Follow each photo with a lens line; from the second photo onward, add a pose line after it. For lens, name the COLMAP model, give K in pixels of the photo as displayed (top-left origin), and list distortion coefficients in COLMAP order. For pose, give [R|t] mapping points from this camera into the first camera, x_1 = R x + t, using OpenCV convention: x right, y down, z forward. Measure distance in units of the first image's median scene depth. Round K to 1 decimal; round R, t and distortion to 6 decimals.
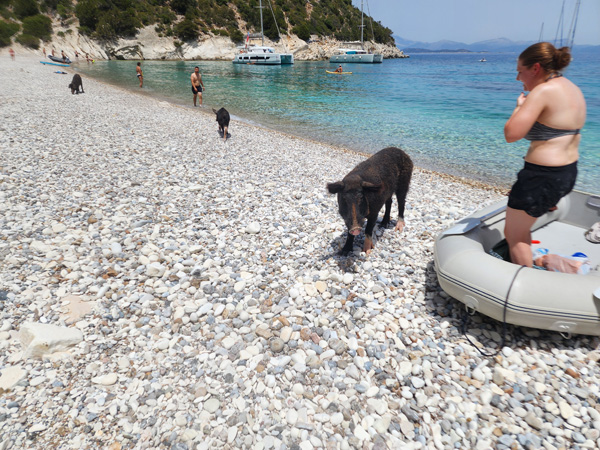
lens RADIAL K [[393.3, 0, 310.1], [0, 393.3, 229.9], [0, 0, 1]] dist [0.062447, -0.056303]
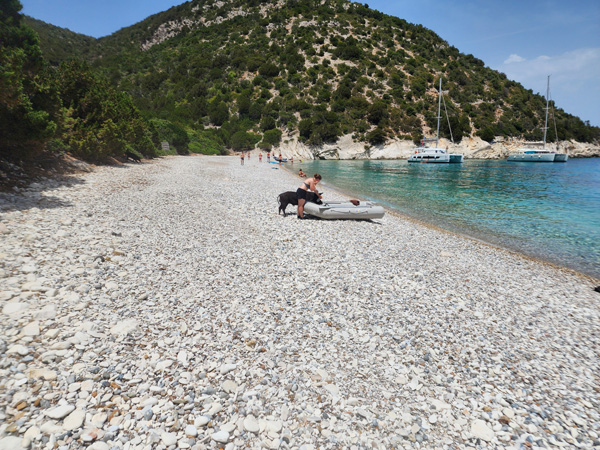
lens RADIAL K [[393.3, 0, 305.4], [0, 393.3, 238.8], [0, 0, 1]] dist [0.062447, -0.056303]
pose [[0.888125, 0.096811, -0.449291, 0.073266], [-0.185731, 0.969786, -0.158175, 0.035567], [0.420403, 0.223927, 0.879271, -0.087005]]
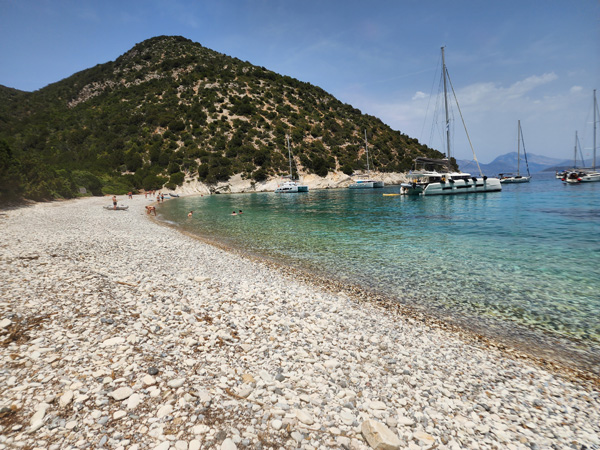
lens RADIAL K [[393.3, 0, 296.5], [0, 393.3, 238.0], [0, 0, 1]] dist [0.062447, -0.056303]
pose [[0.936991, -0.003221, -0.349338, 0.388894], [-0.092660, 0.961852, -0.257402, 0.139035], [0.336840, 0.273553, 0.900948, -0.310274]]
